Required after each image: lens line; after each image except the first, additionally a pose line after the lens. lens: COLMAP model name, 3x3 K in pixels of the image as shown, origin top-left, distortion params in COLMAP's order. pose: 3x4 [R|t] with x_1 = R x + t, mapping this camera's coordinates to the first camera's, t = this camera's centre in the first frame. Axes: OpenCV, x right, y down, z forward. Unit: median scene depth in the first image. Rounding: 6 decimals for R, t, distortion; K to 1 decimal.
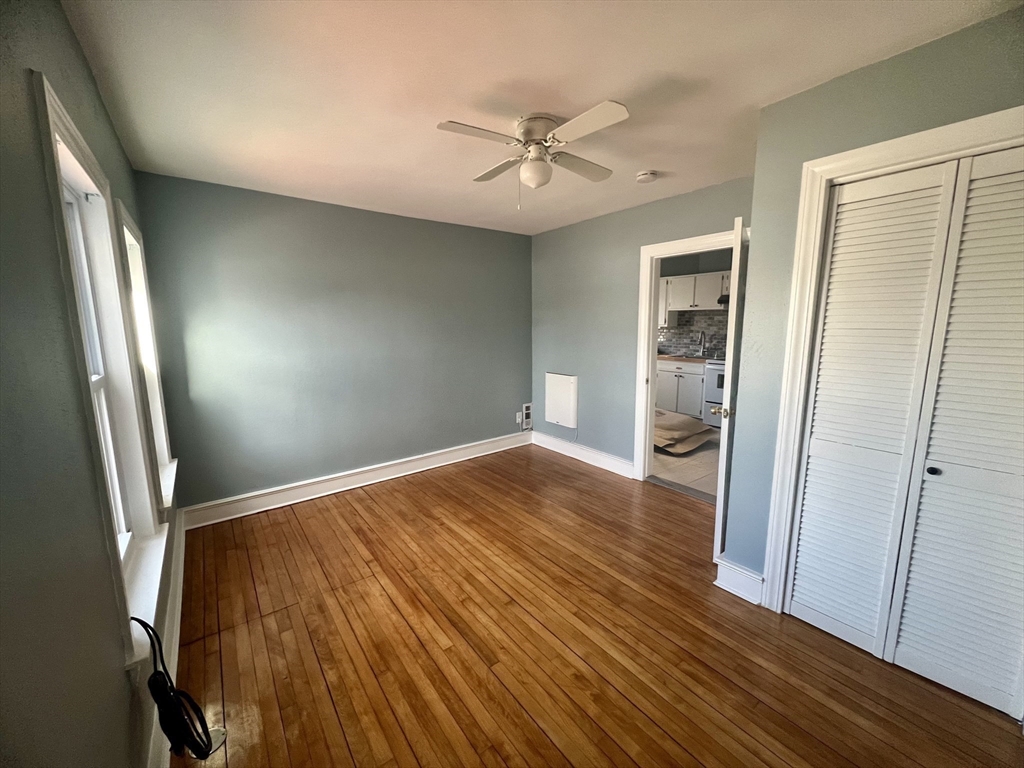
lens RADIAL K [[410.5, 0, 511.3], [0, 410.5, 385.4], [0, 0, 1]] dist [-0.001214, -0.000910]
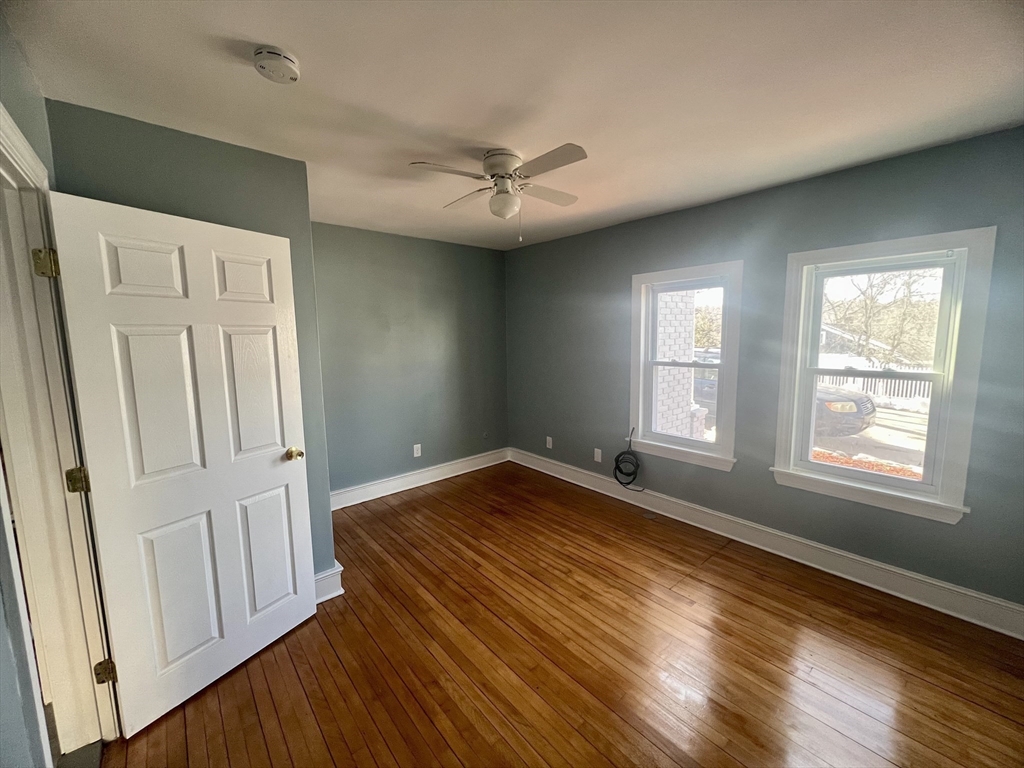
lens RADIAL K [[410.5, 0, 521.0], [0, 410.5, 385.6], [0, 0, 1]] dist [-0.001214, -0.000910]
pose [[-0.997019, 0.023220, -0.073583, 0.113135], [0.002721, 0.963634, 0.267212, -0.361290], [0.077112, 0.266215, -0.960824, 2.185902]]
